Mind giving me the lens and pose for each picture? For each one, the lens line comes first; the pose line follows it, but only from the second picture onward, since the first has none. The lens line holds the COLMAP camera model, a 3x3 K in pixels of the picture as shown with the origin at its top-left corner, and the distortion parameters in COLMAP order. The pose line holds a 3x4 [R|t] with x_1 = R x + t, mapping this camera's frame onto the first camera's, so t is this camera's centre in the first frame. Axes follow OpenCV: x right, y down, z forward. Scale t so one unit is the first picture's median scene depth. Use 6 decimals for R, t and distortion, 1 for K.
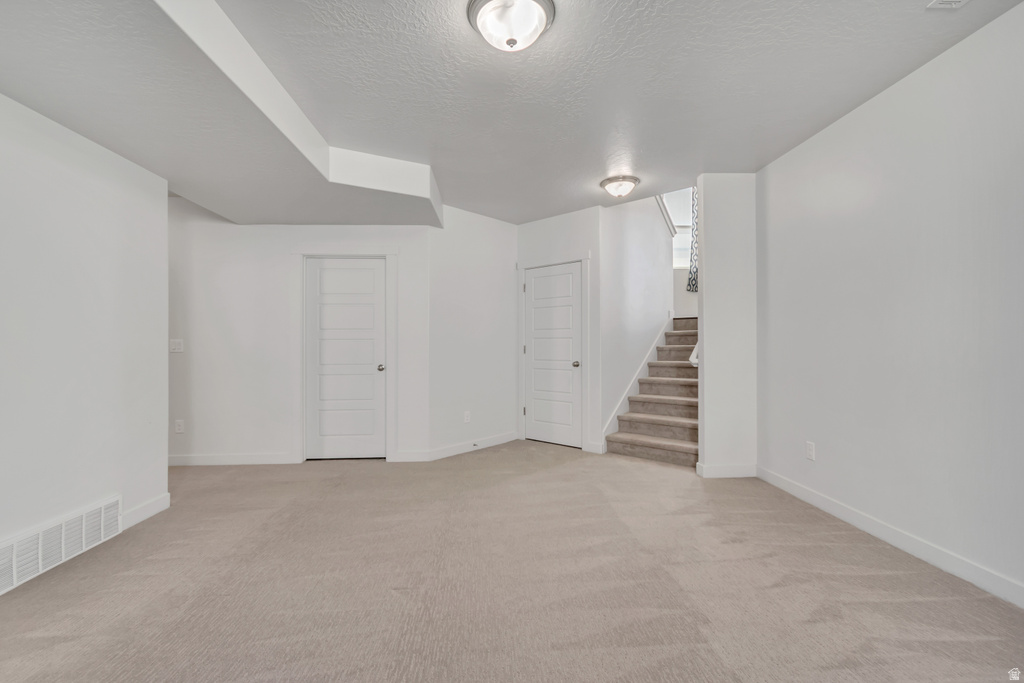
lens RADIAL K [[463.3, 0, 509.2], [0, 463.3, 338.1], [0, 0, 1]] dist [0.003508, 0.000221]
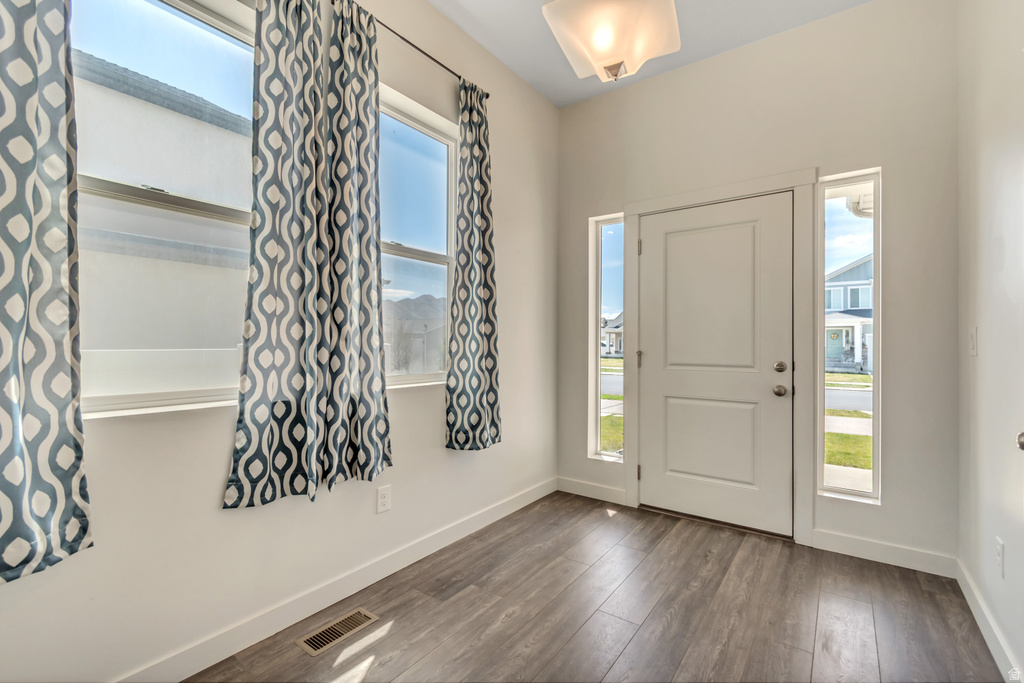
lens RADIAL K [[463.3, 0, 509.2], [0, 463.3, 338.1], [0, 0, 1]] dist [0.003508, 0.000221]
pose [[0.630358, 0.018001, 0.776096, 0.460480], [-0.012054, 0.999838, -0.013400, -0.279432], [-0.776211, -0.000908, 0.630472, 1.171582]]
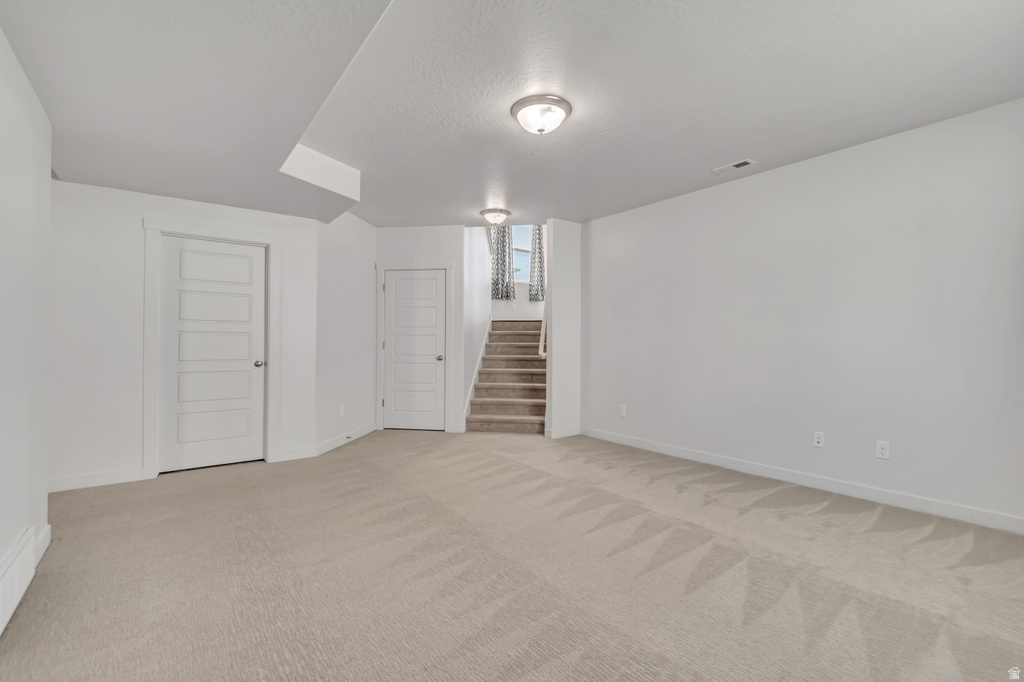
lens RADIAL K [[463.3, 0, 509.2], [0, 463.3, 337.6], [0, 0, 1]] dist [0.003508, 0.000221]
pose [[0.826421, 0.016635, 0.562807, -0.375146], [-0.018863, 0.999820, -0.001853, 0.003718], [-0.562737, -0.009084, 0.826586, -0.054771]]
